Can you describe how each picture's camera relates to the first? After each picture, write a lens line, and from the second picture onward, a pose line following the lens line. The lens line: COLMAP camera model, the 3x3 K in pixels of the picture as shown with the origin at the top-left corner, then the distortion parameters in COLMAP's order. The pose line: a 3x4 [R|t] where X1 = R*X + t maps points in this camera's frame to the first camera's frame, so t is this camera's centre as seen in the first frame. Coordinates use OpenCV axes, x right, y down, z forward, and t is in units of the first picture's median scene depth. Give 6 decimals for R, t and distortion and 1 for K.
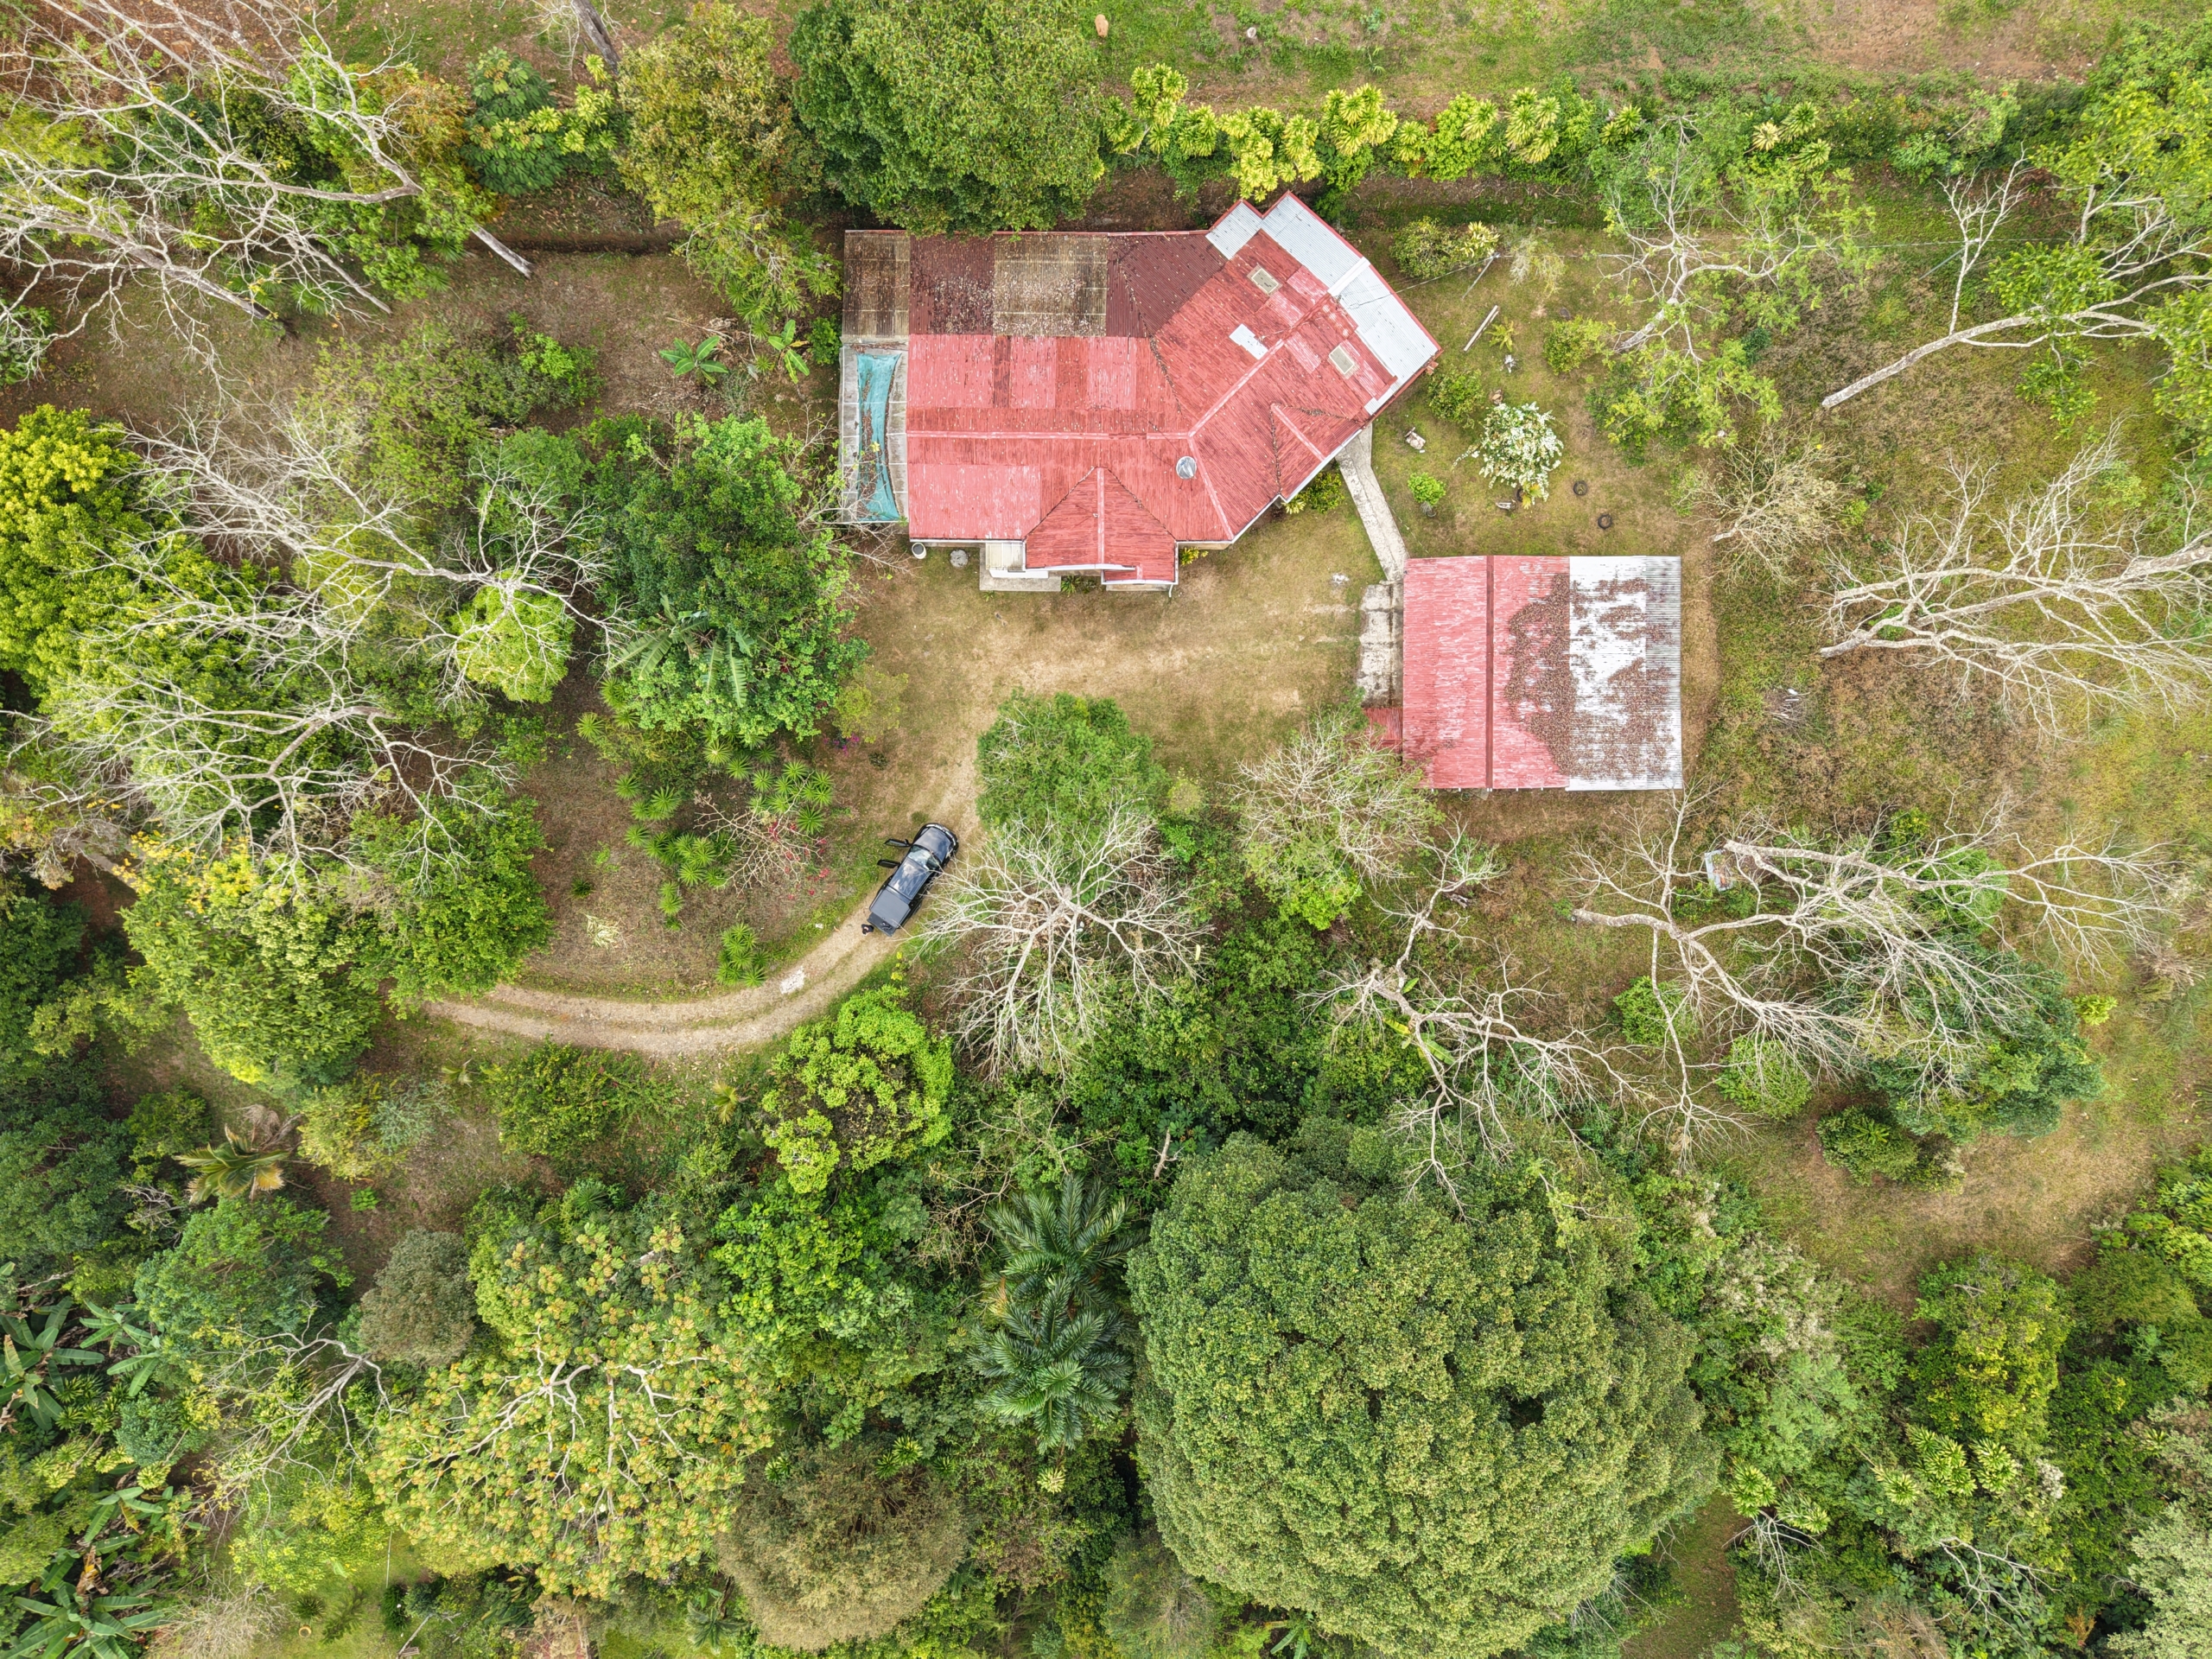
lens RADIAL K [[1469.7, 0, 1106.0], [0, 1469.7, 829.5], [0, 0, 1]] dist [0.018444, -0.000726]
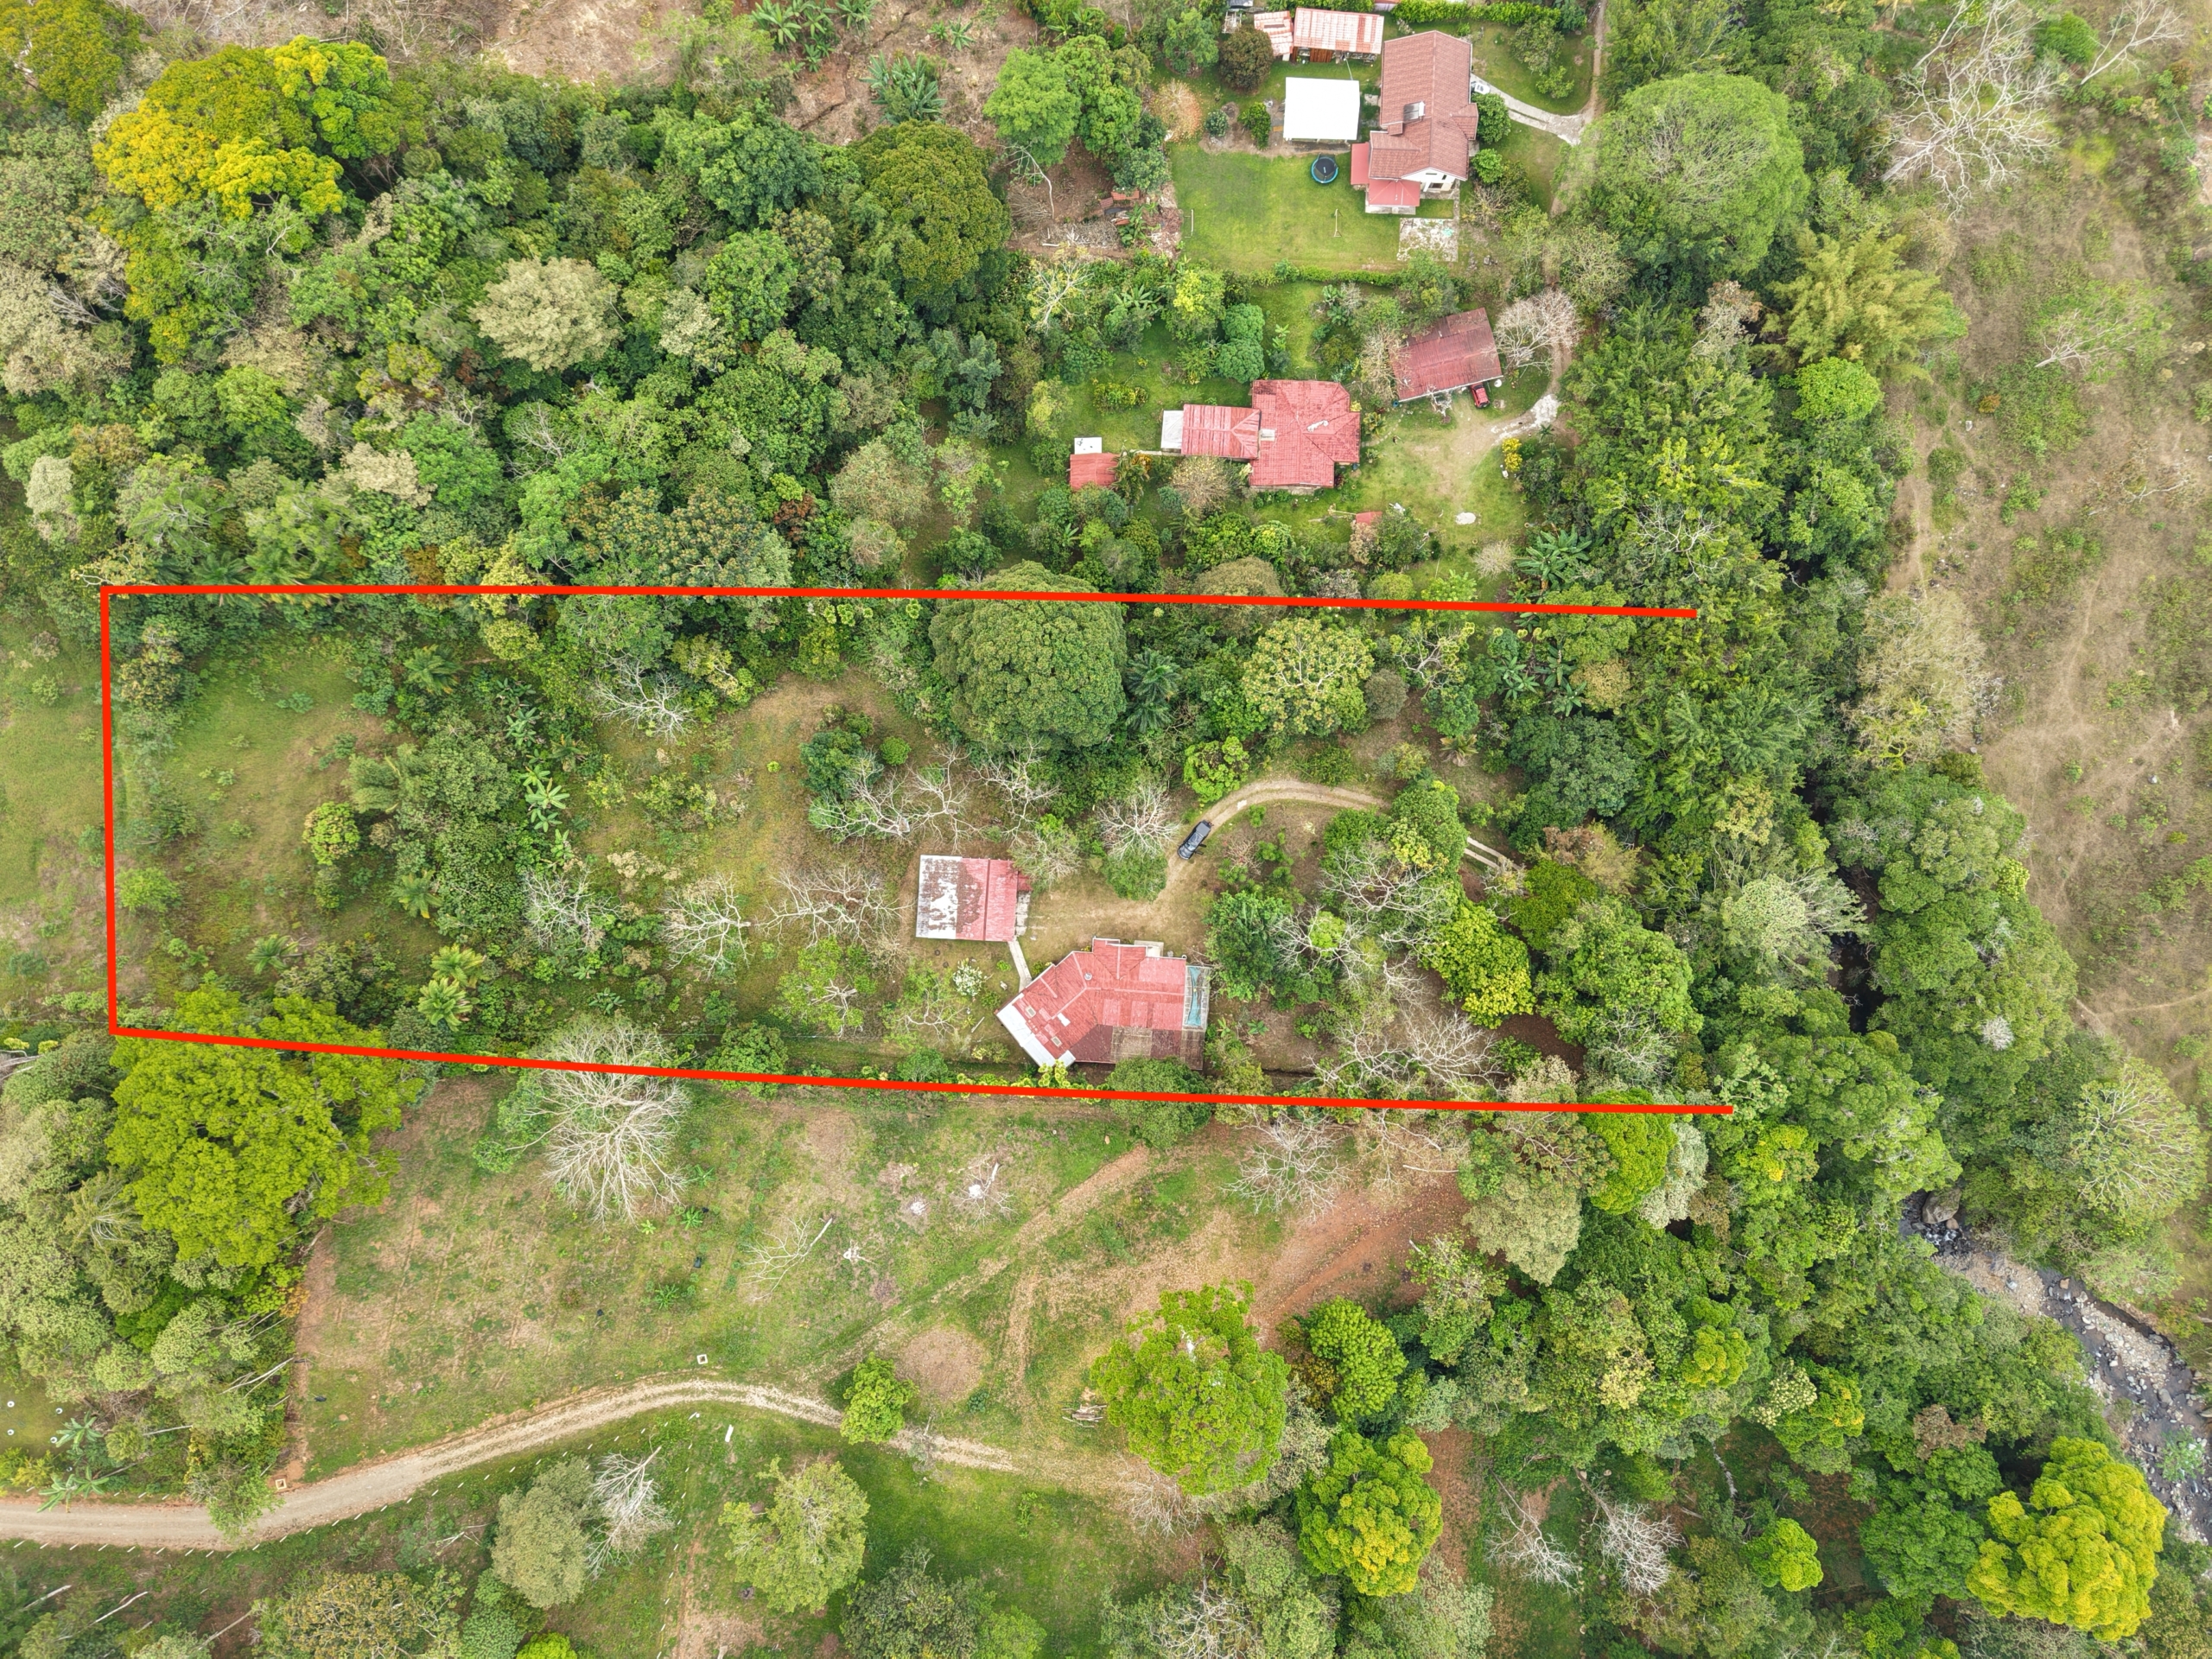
lens RADIAL K [[1469.7, 0, 1106.0], [0, 1469.7, 829.5], [0, 0, 1]] dist [0.018444, -0.000726]
pose [[-0.997958, -0.062305, 0.014061, -0.002917], [0.062377, -0.998042, 0.004694, 0.030280], [0.013741, 0.005561, 0.999890, -1.832828]]
